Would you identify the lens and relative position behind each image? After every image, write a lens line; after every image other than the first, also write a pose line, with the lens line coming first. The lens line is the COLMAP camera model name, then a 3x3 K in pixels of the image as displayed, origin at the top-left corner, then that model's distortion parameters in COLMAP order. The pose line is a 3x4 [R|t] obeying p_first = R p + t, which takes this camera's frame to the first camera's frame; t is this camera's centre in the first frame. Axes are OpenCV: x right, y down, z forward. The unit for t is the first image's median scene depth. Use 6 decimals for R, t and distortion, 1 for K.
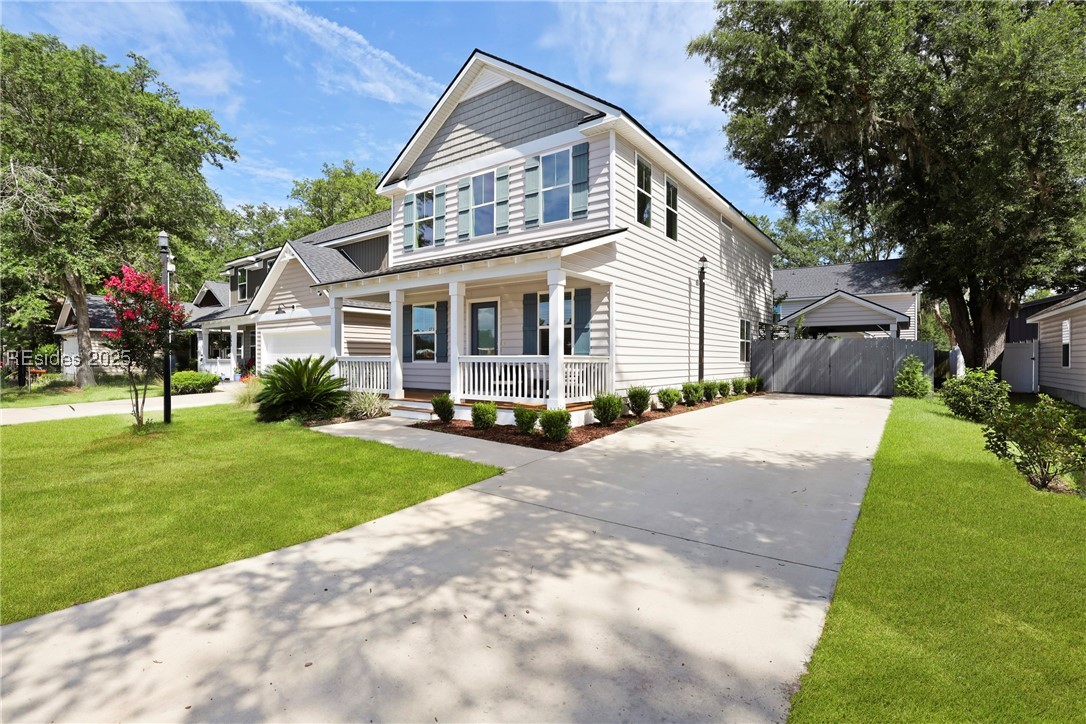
lens RADIAL K [[508.5, 0, 550.8], [0, 508.5, 362.0], [0, 0, 1]] dist [-0.015882, 0.000214]
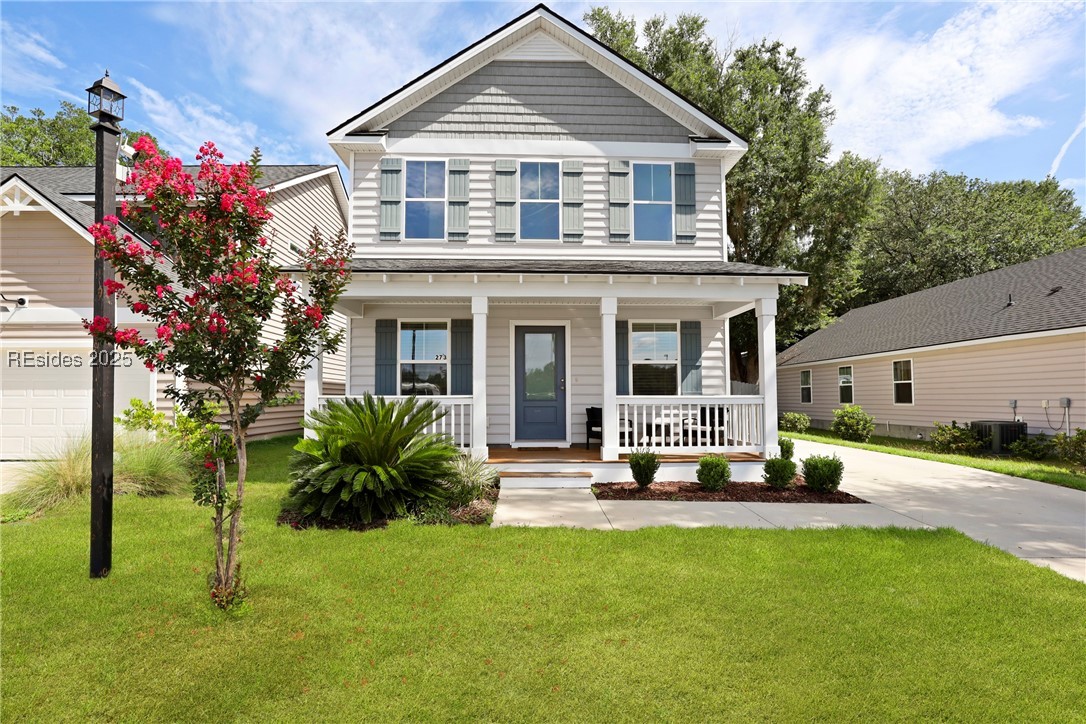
lens RADIAL K [[508.5, 0, 547.6], [0, 508.5, 379.5], [0, 0, 1]] dist [-0.015882, 0.000214]
pose [[0.787327, 0.023451, 0.616090, -0.605667], [0.006391, 0.998912, -0.046190, -0.001557], [-0.616503, 0.040304, 0.786321, 0.402110]]
